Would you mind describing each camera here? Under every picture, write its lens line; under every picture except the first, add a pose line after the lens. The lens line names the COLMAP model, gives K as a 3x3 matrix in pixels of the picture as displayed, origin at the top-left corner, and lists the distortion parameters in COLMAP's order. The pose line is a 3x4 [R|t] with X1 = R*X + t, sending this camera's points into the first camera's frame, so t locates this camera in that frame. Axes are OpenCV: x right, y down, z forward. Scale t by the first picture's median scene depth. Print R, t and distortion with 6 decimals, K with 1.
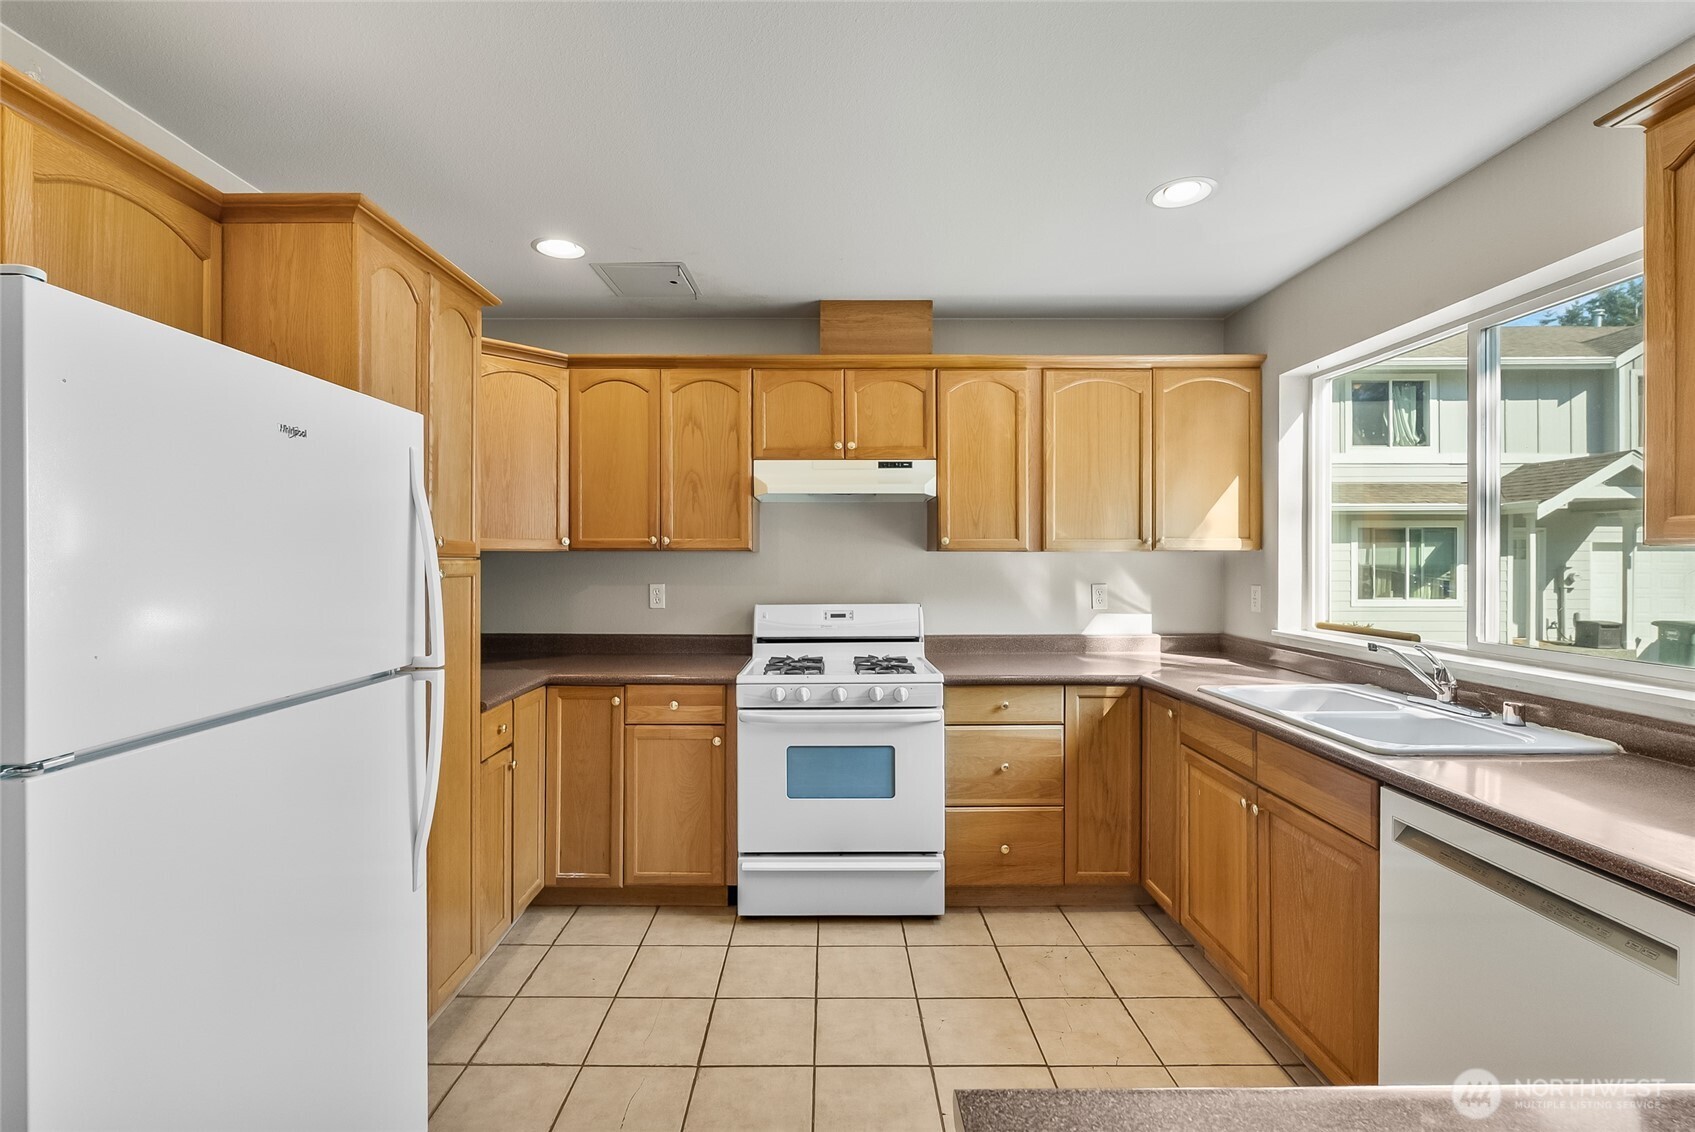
lens RADIAL K [[767.5, 0, 845.7], [0, 767.5, 573.8], [0, 0, 1]] dist [-0.002133, -0.000158]
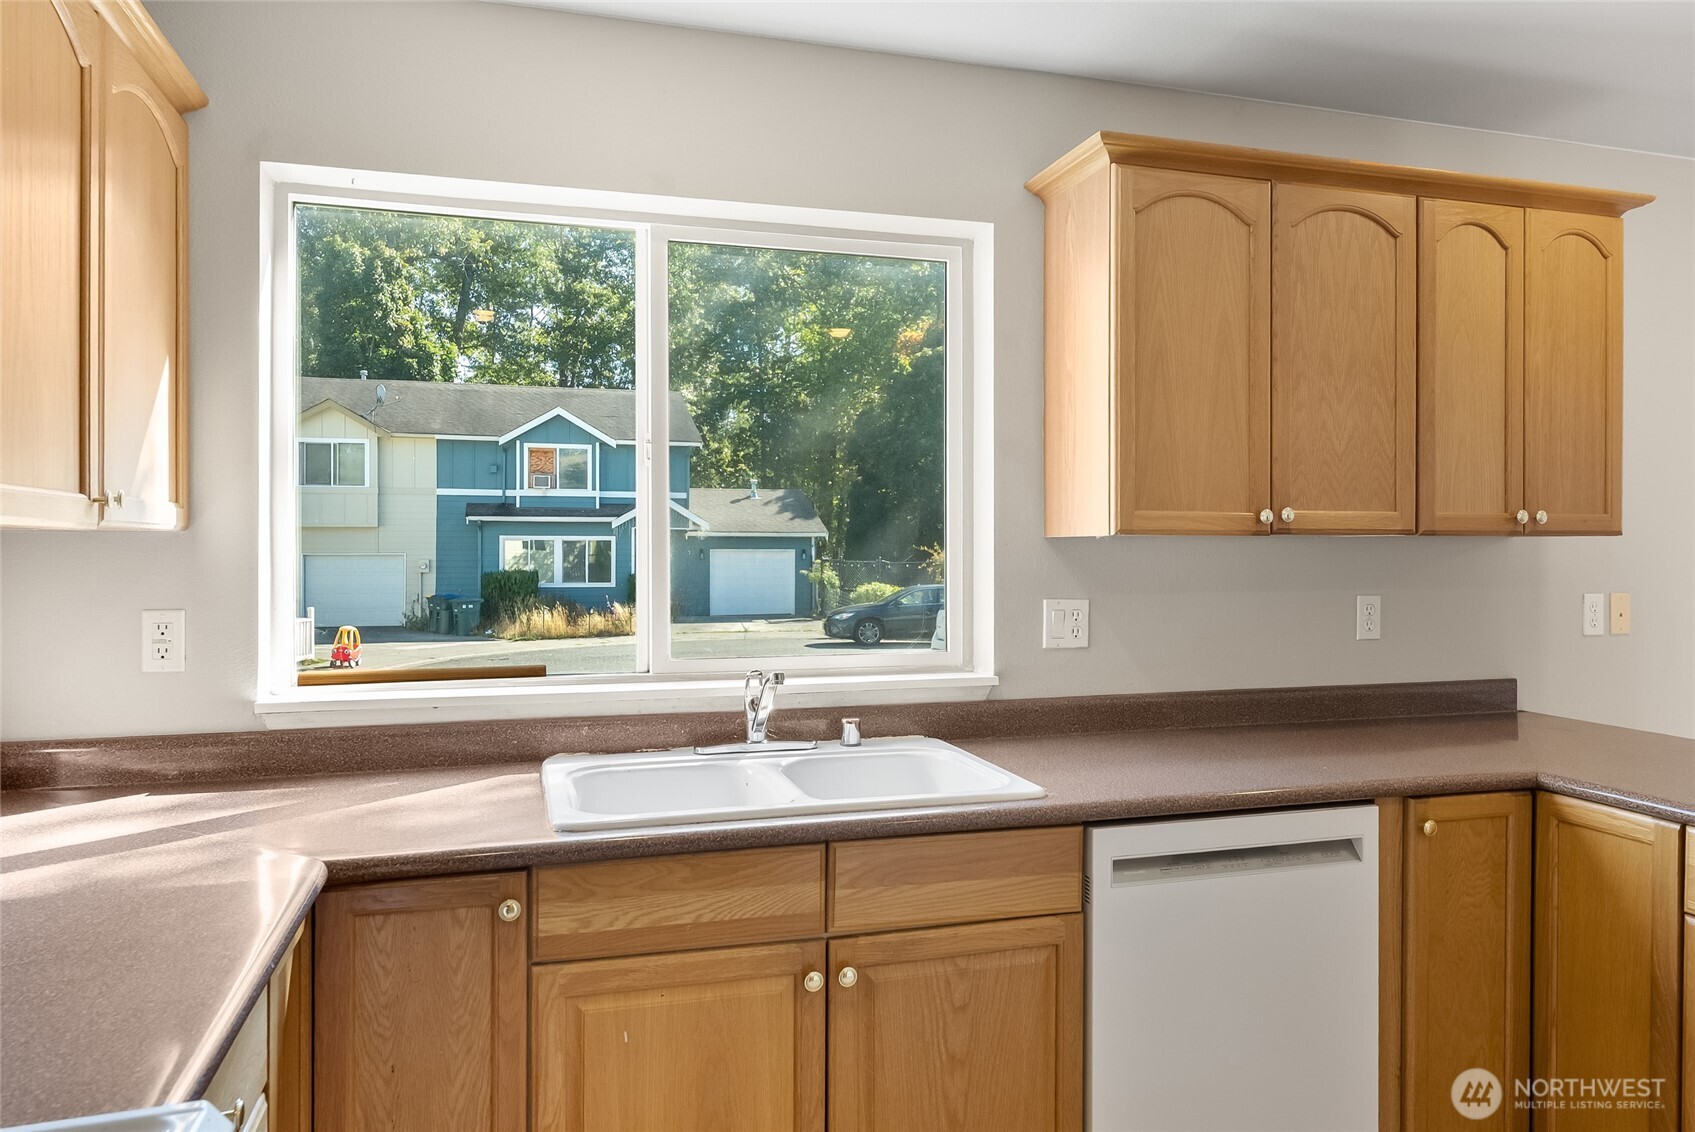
lens RADIAL K [[1110.8, 0, 847.5], [0, 1110.8, 566.0], [0, 0, 1]] dist [-0.002357, -0.001995]
pose [[-0.264932, -0.017019, 0.964117, -0.297453], [0.020317, 0.999524, 0.023227, -0.028241], [-0.964053, 0.025742, -0.264460, 1.290469]]
